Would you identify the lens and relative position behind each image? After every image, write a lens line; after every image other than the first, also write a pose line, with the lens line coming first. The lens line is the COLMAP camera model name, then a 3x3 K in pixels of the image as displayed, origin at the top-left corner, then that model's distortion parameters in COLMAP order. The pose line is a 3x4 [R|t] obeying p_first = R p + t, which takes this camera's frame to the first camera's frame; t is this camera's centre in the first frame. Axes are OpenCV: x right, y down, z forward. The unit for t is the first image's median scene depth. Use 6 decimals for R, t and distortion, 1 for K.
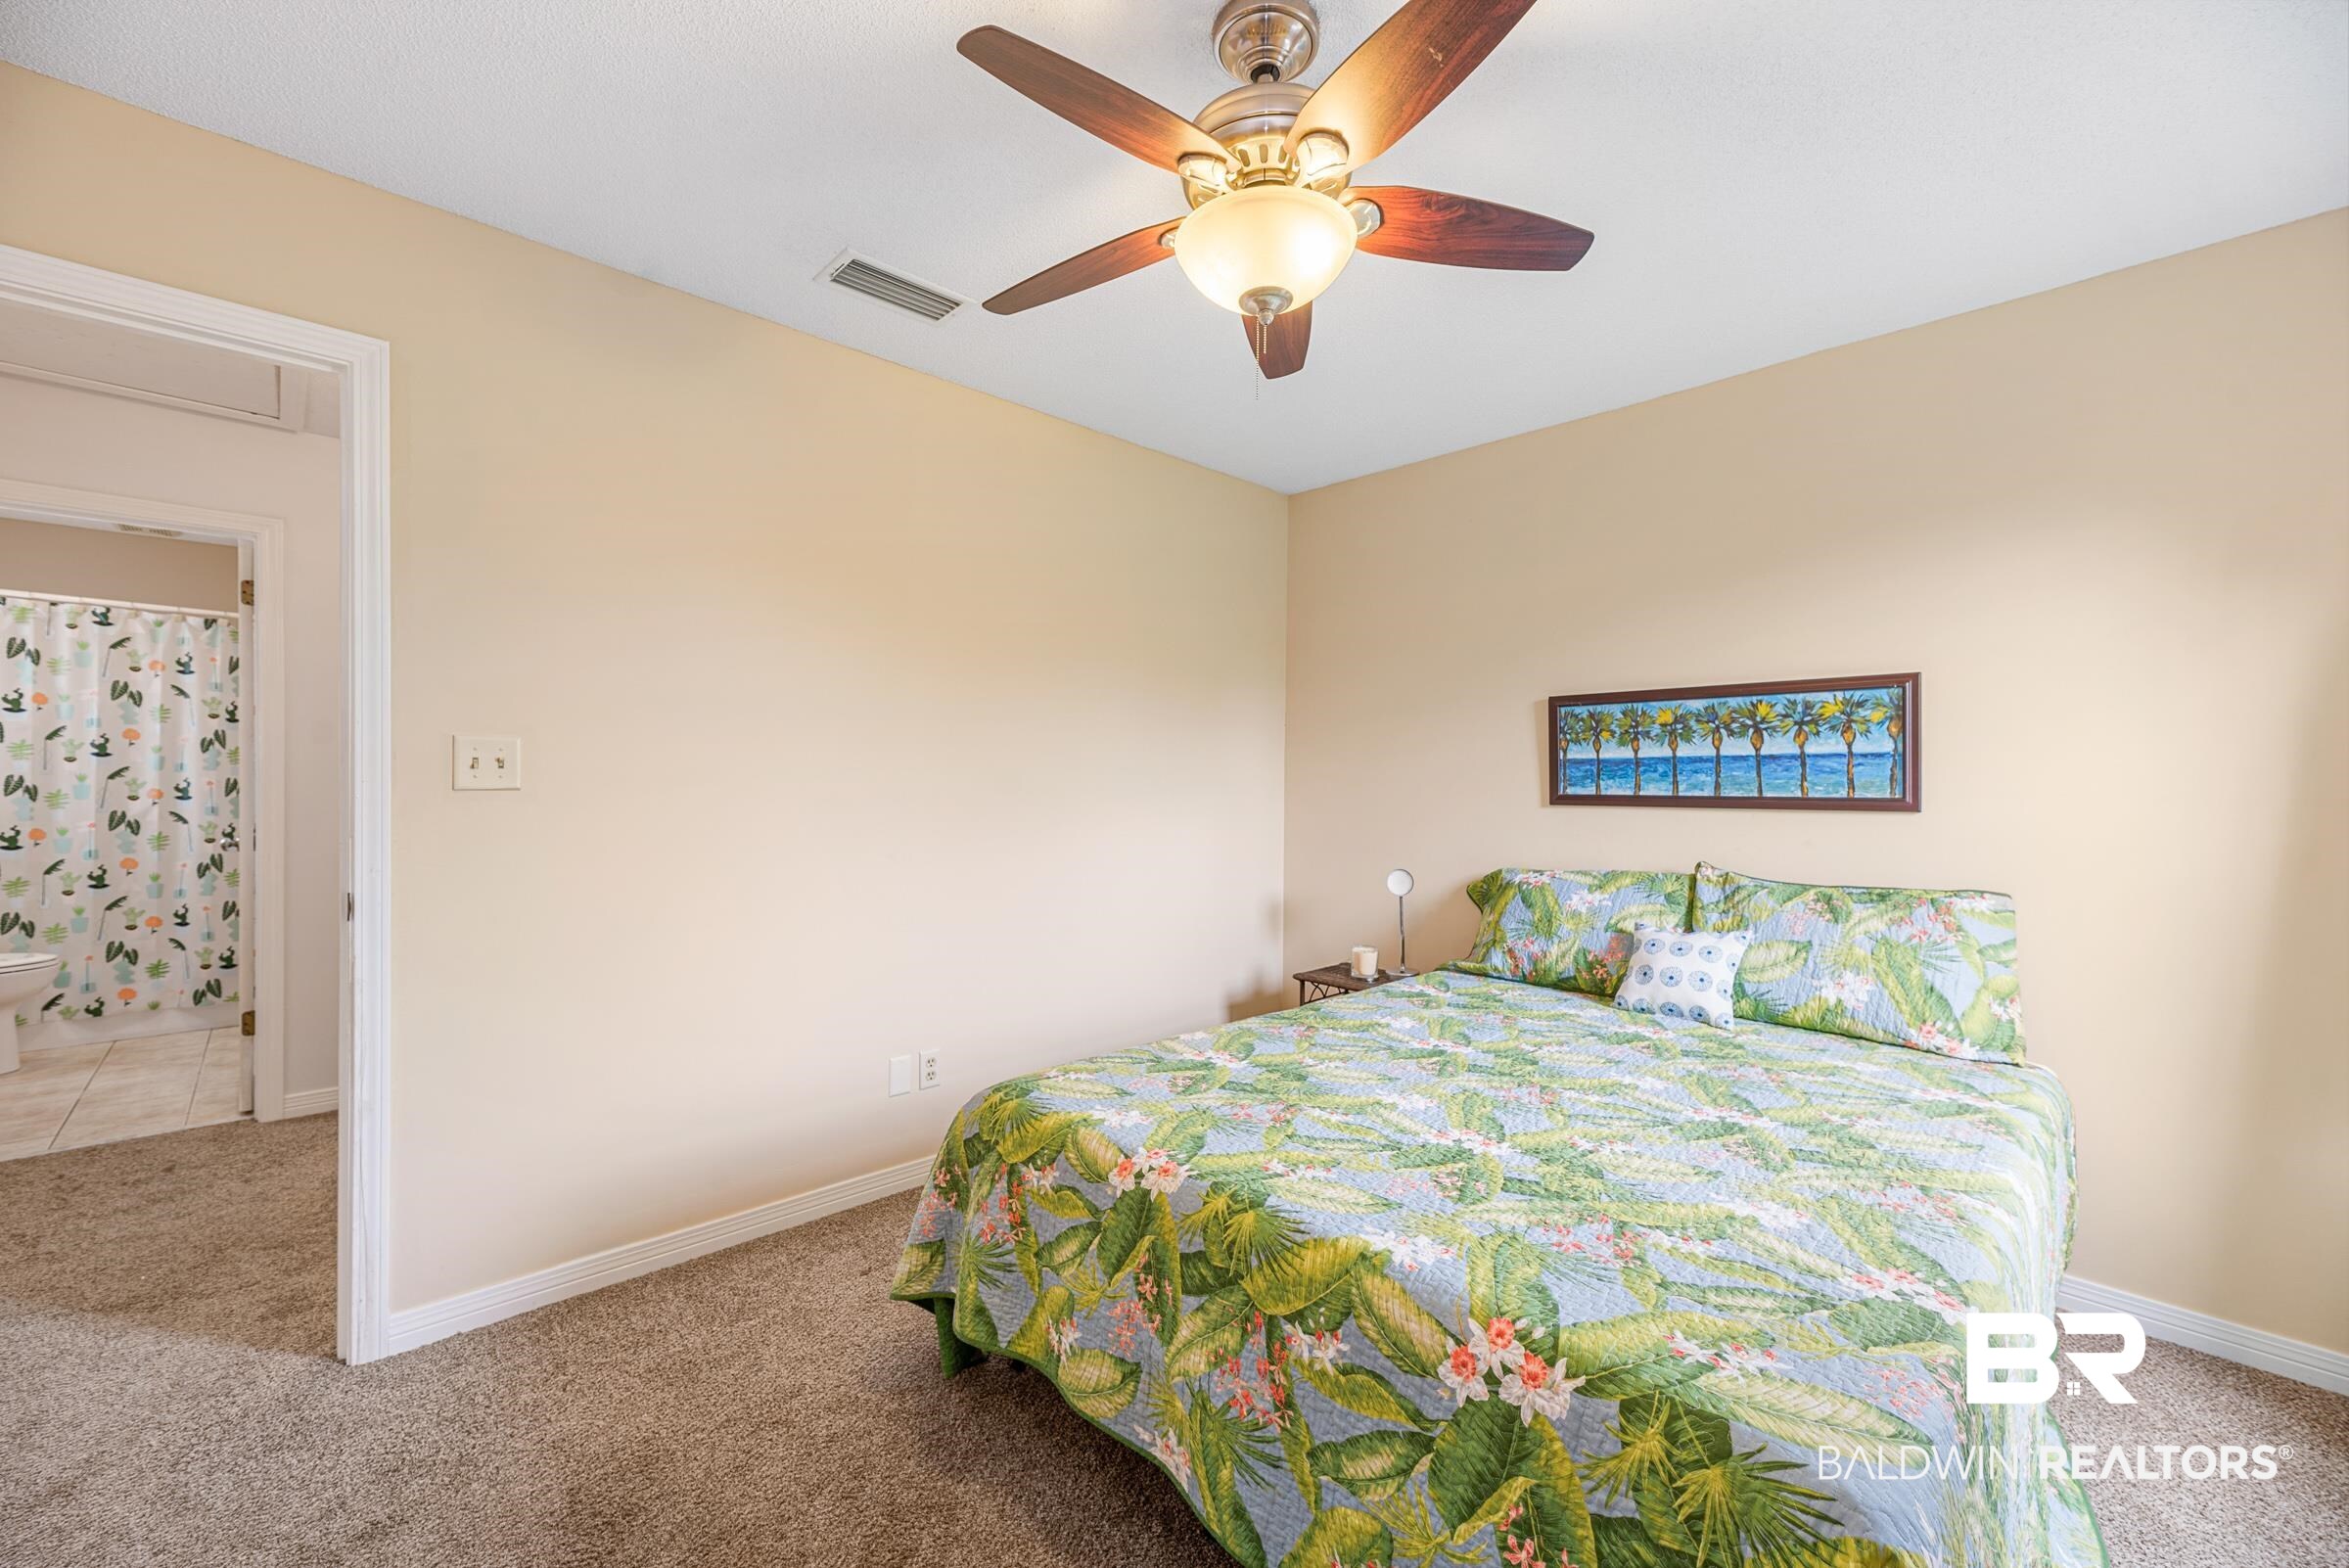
lens RADIAL K [[947.5, 0, 1189.4], [0, 947.5, 773.8], [0, 0, 1]] dist [0.006036, -0.001033]
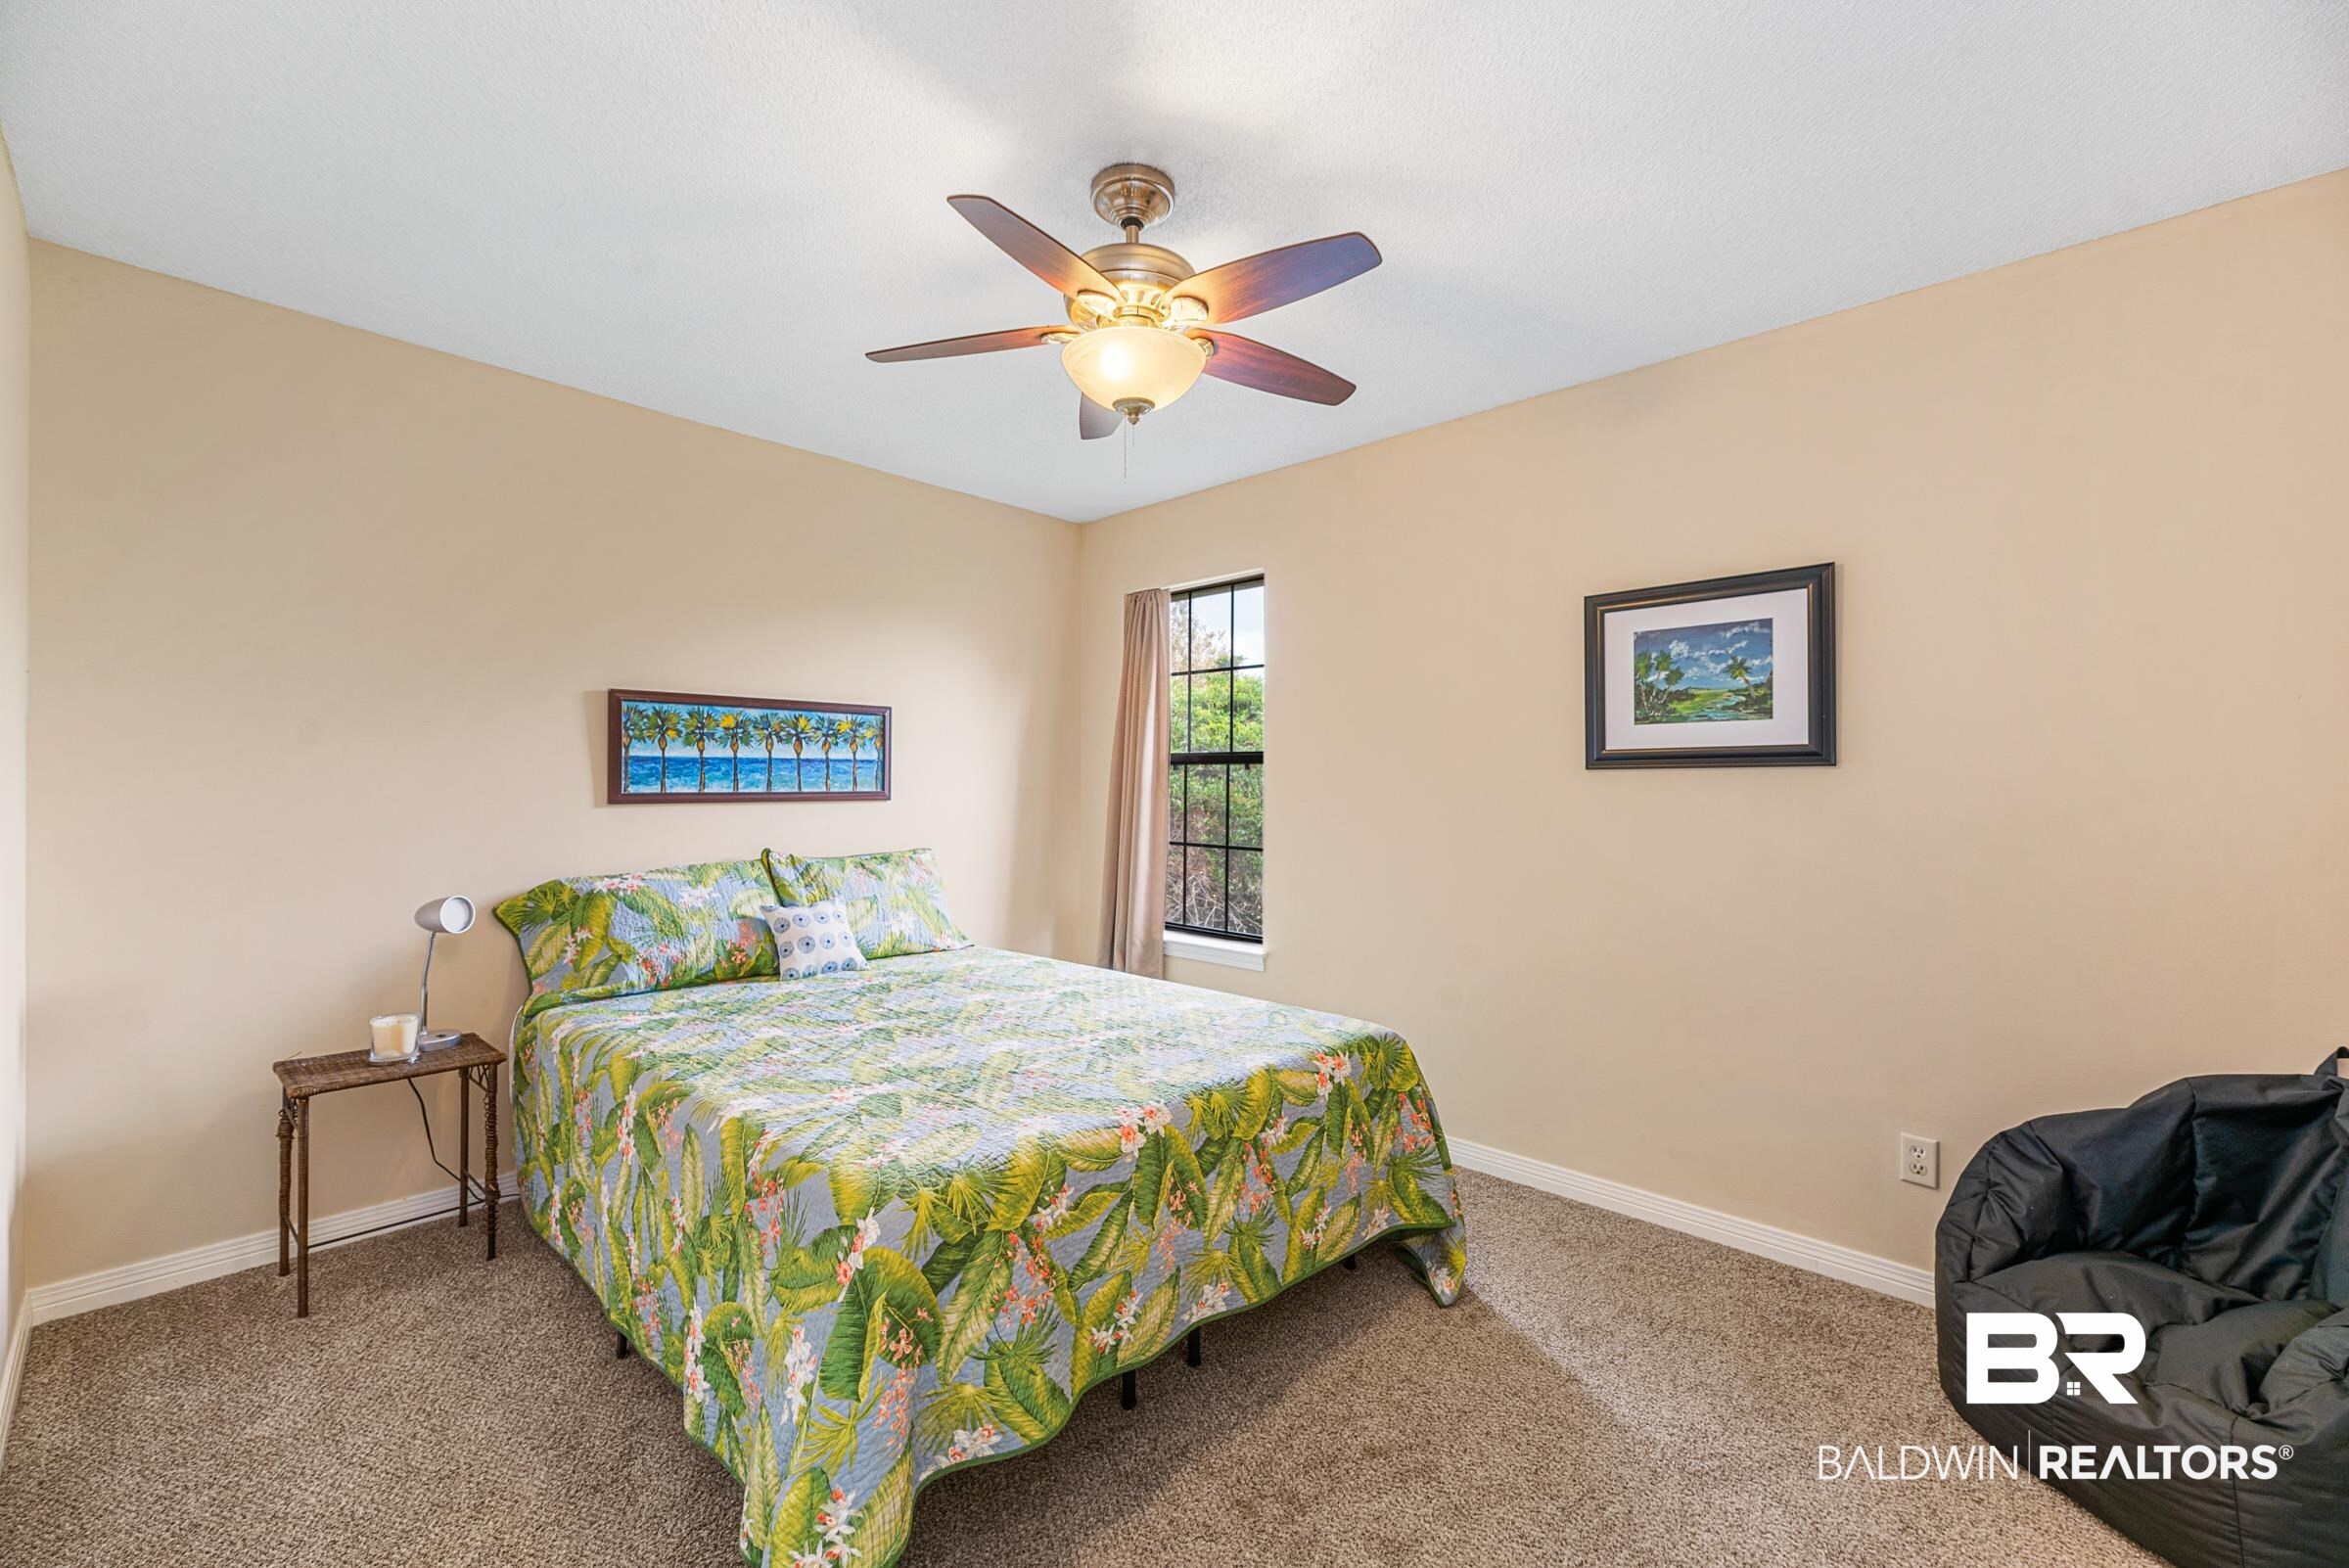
lens RADIAL K [[947.5, 0, 1168.2], [0, 947.5, 782.0], [0, 0, 1]] dist [0.006036, -0.001033]
pose [[-0.047069, -0.005555, 0.998876, -0.770579], [-0.013038, 0.999903, 0.004946, -0.001812], [-0.998807, -0.012790, -0.047136, 0.660408]]
